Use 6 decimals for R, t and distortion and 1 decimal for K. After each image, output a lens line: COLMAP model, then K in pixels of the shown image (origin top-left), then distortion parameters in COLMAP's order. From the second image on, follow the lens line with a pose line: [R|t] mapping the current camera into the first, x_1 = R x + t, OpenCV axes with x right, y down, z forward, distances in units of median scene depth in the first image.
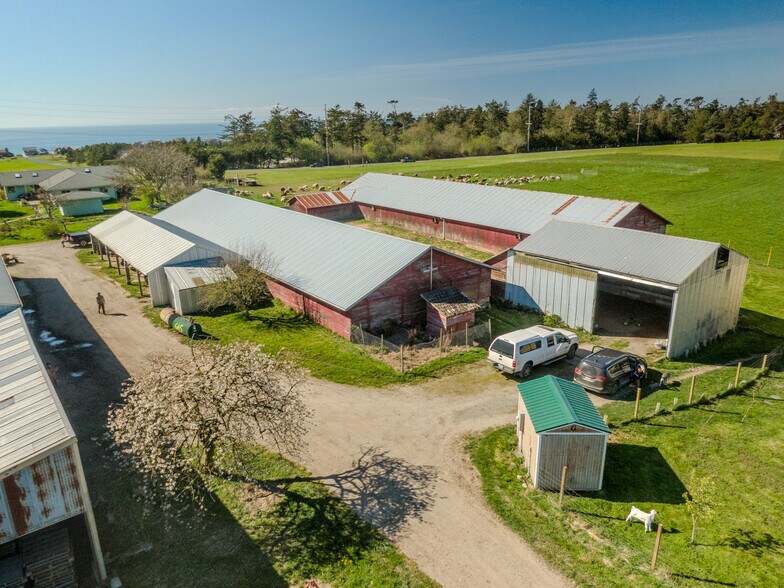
lens RADIAL K [[547.1, 0, 392.0], [0, 547.1, 294.0], [0, 0, 1]] dist [0.004452, -0.001964]
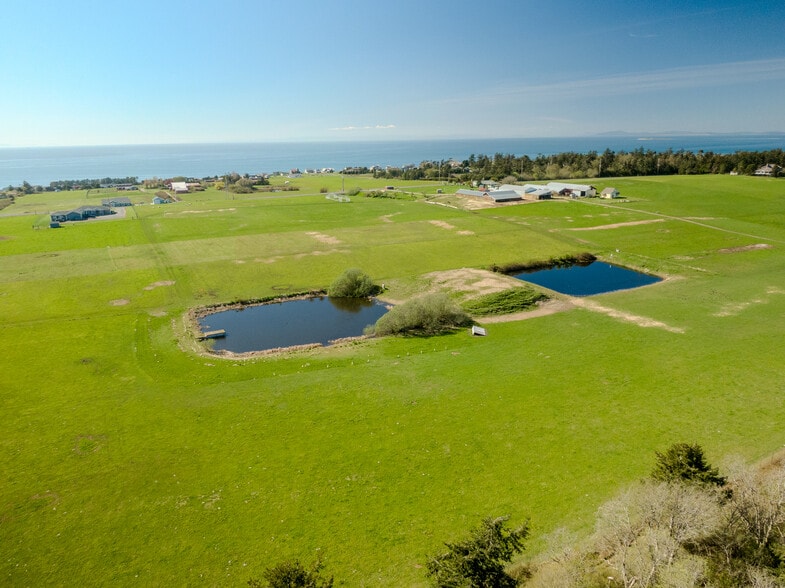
lens RADIAL K [[547.8, 0, 392.5], [0, 547.8, 294.0], [0, 0, 1]] dist [0.004452, -0.001964]
pose [[0.982058, 0.057219, -0.179691, -0.169750], [-0.062584, 0.997743, -0.024324, 0.344665], [0.177894, 0.035133, 0.983422, -1.422331]]
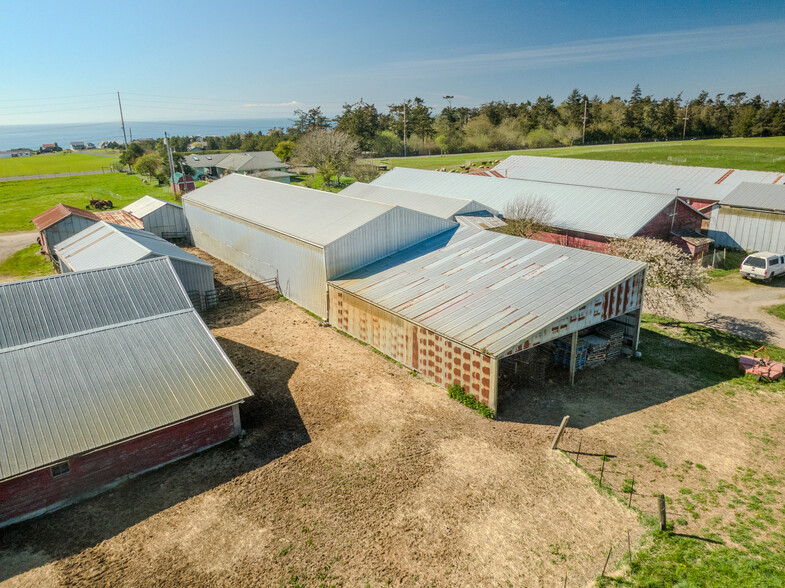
lens RADIAL K [[546.6, 0, 392.5], [0, 546.6, 294.0], [0, 0, 1]] dist [0.002880, -0.003602]
pose [[0.999619, 0.009009, -0.026076, -0.081743], [-0.008848, 0.999941, 0.006280, 0.020879], [0.026131, -0.006046, 0.999640, -0.053154]]
